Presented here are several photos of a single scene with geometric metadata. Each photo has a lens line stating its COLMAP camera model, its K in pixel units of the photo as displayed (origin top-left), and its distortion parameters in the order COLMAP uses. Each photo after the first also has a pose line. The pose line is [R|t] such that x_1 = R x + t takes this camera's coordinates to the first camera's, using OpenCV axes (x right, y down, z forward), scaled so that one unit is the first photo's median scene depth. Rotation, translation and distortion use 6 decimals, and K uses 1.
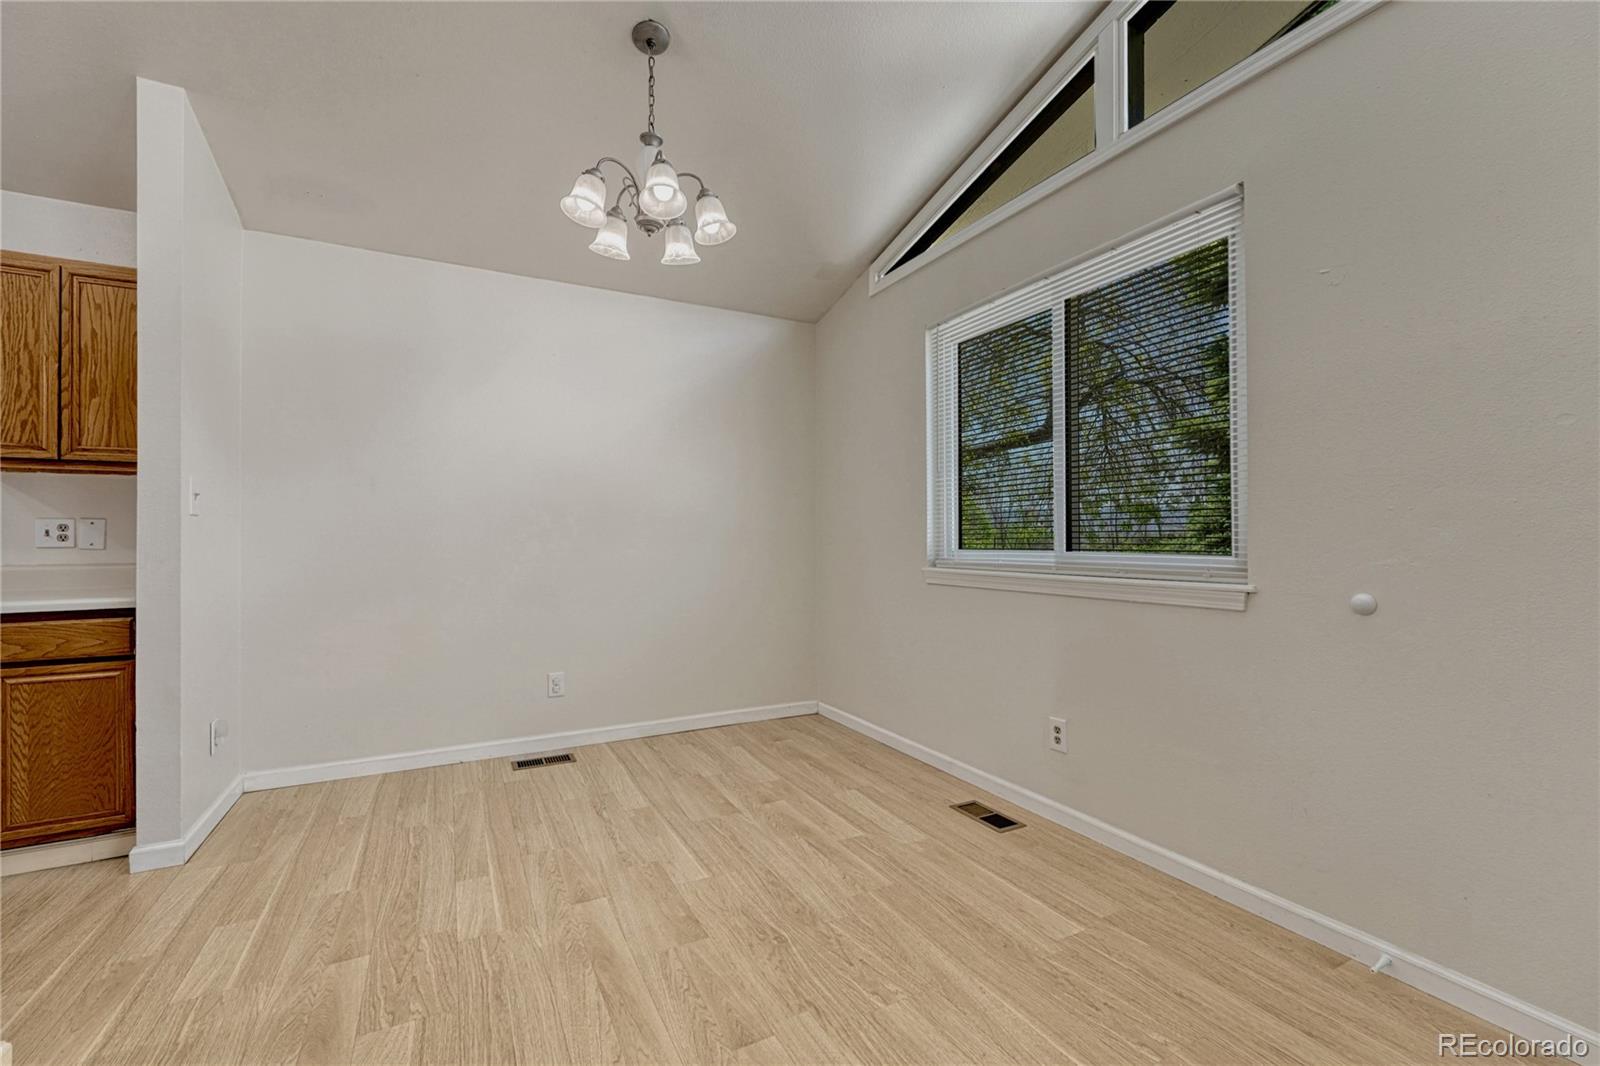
lens RADIAL K [[683.2, 0, 789.0], [0, 683.2, 530.6], [0, 0, 1]] dist [0.004394, 0.000306]
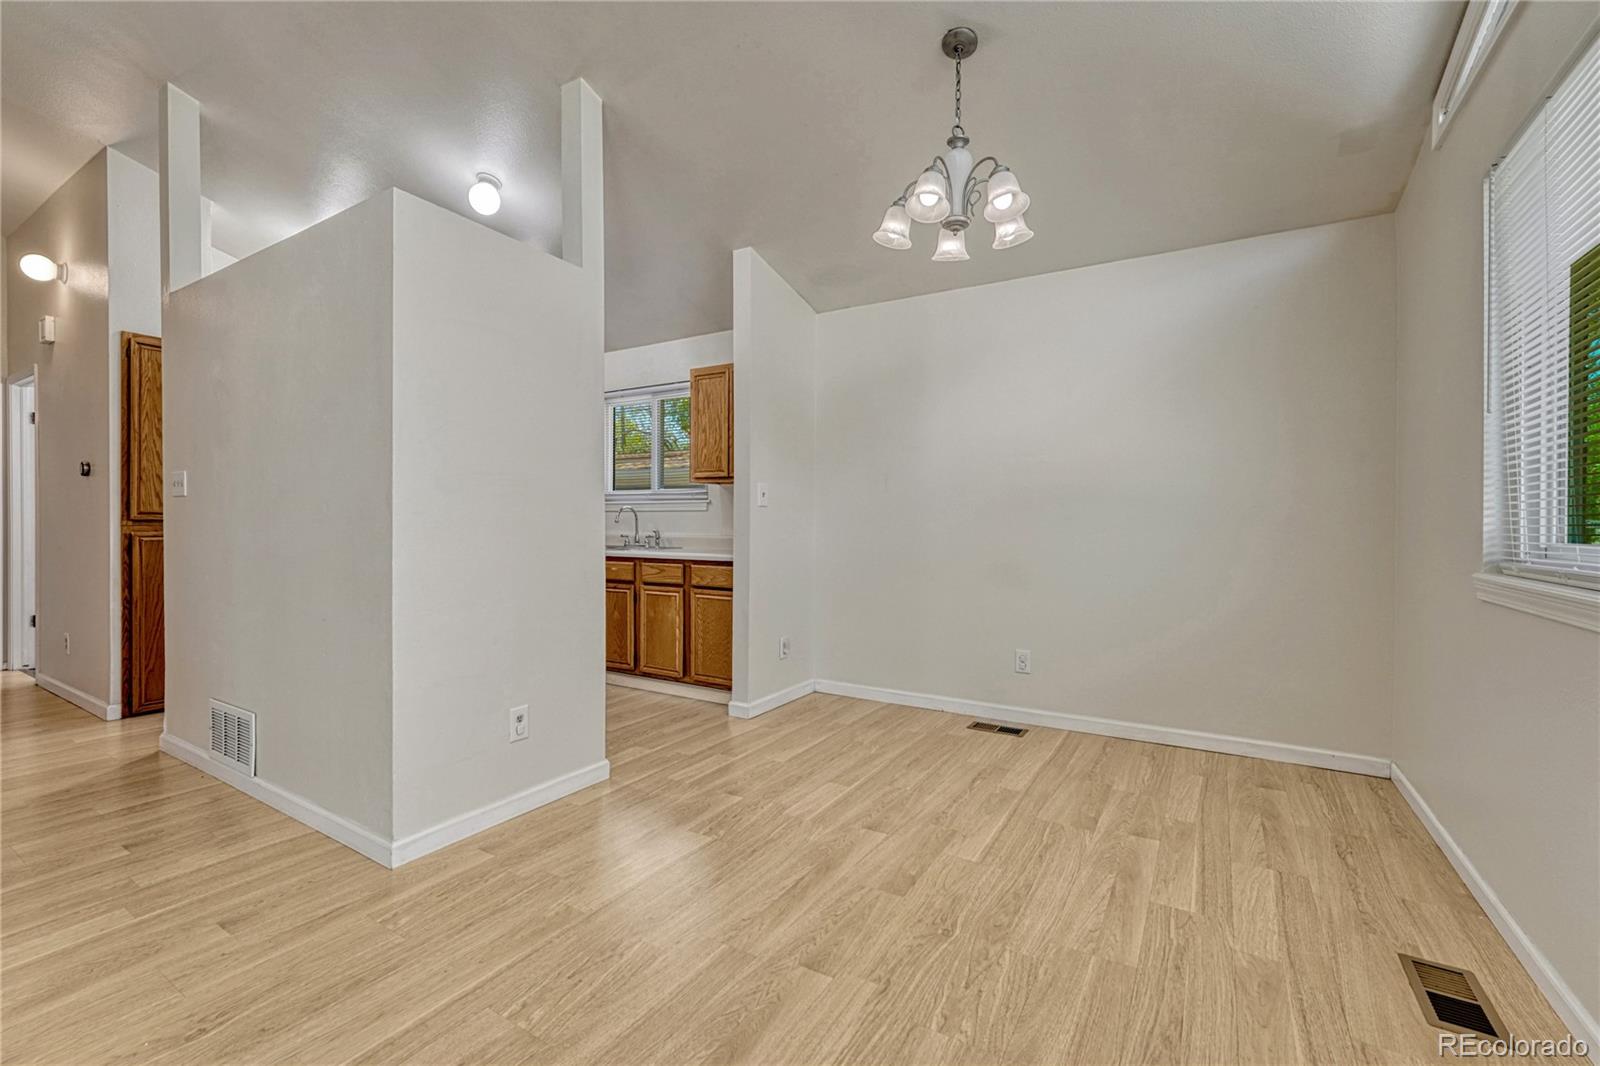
lens RADIAL K [[674.3, 0, 802.1], [0, 674.3, 519.2], [0, 0, 1]] dist [-0.002003, -0.000240]
pose [[0.529757, 0.000105, -0.848149, 0.491406], [0.003856, 0.999989, 0.002532, 0.003088], [0.848140, -0.004612, 0.529751, 0.225874]]
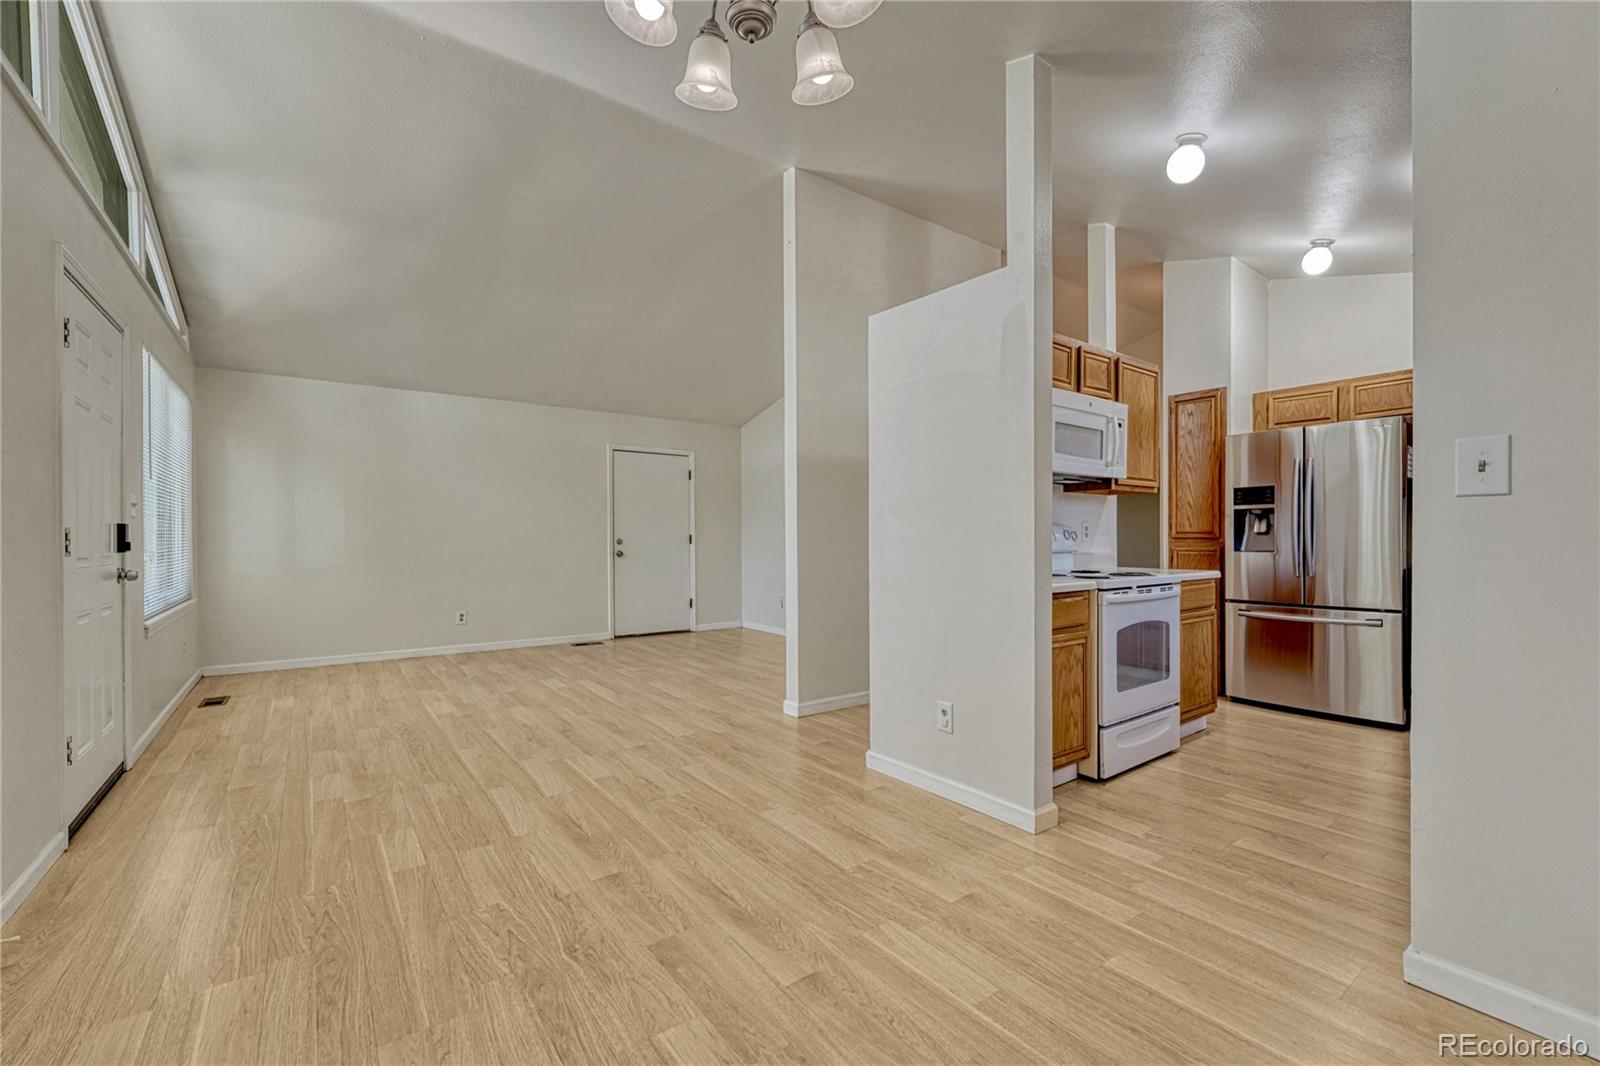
lens RADIAL K [[672.4, 0, 802.0], [0, 672.4, 543.4], [0, 0, 1]] dist [-0.004236, -0.000446]
pose [[-0.984440, 0.006624, -0.175598, -0.122415], [0.007280, 0.999969, -0.003094, 0.017446], [0.175572, -0.004324, -0.984457, 1.419280]]
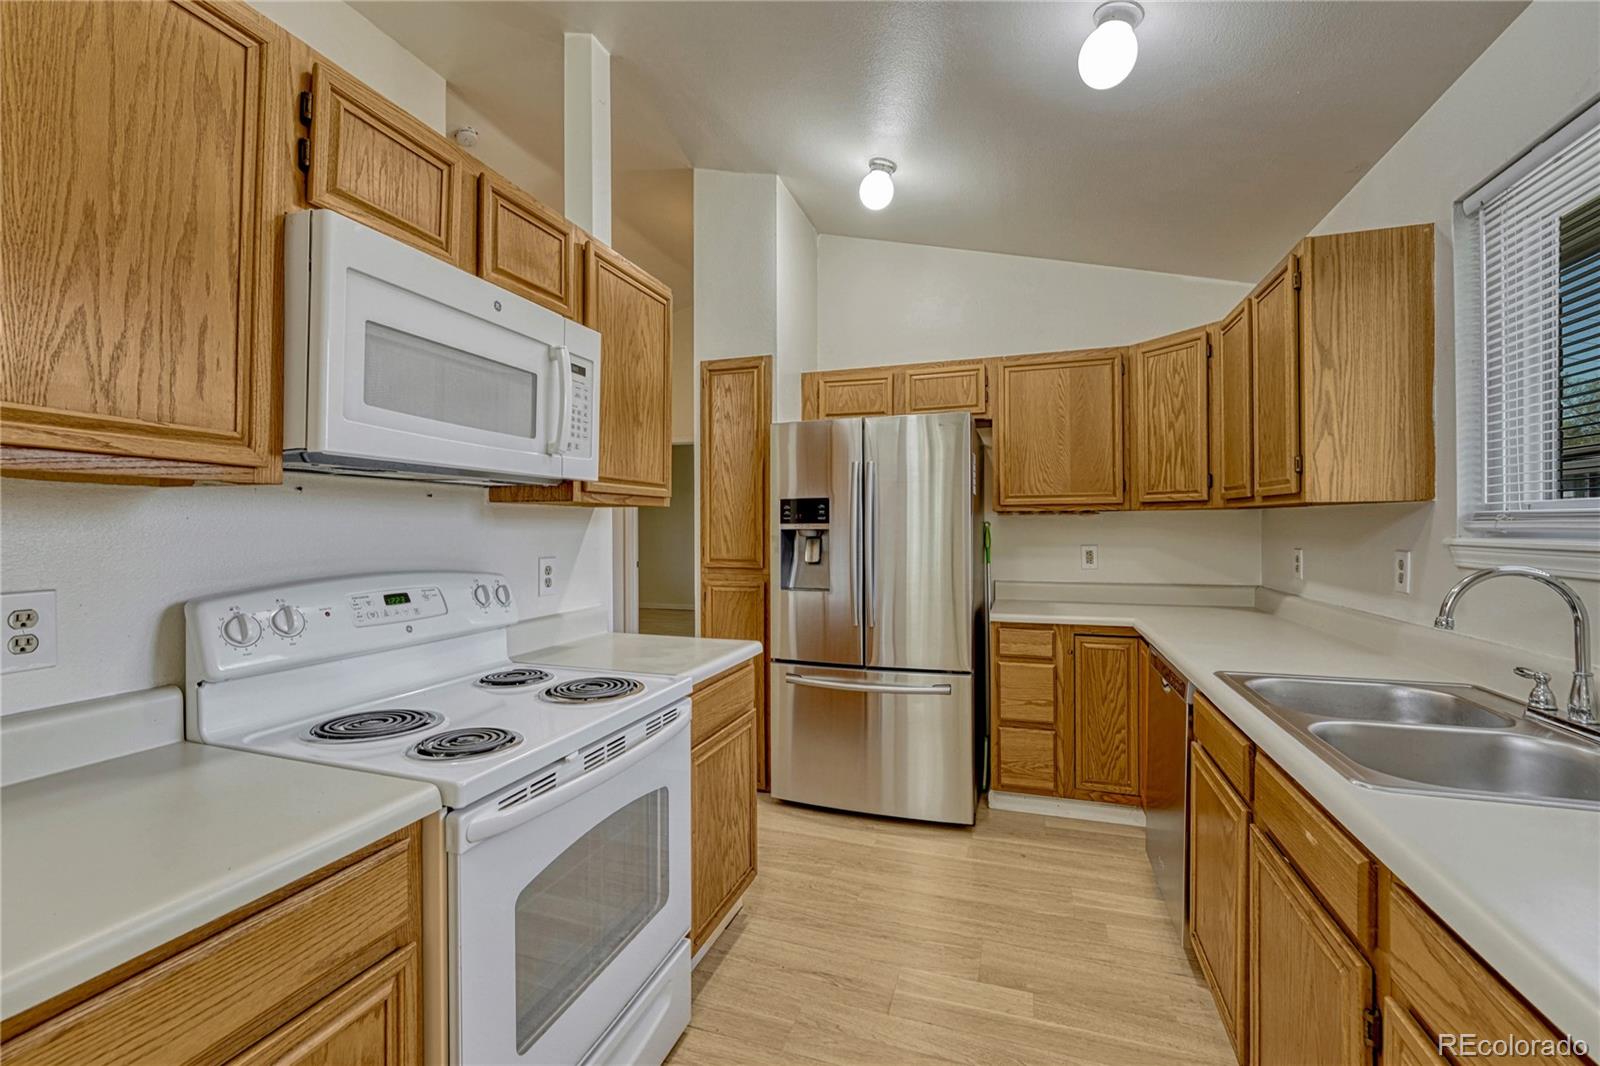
lens RADIAL K [[666.2, 0, 790.4], [0, 666.2, 524.9], [0, 0, 1]] dist [-0.003177, -0.000273]
pose [[-0.722395, 0.000374, -0.691481, -0.697877], [0.009939, 0.999902, -0.009842, -0.062934], [0.691410, -0.013983, -0.722328, 0.799571]]
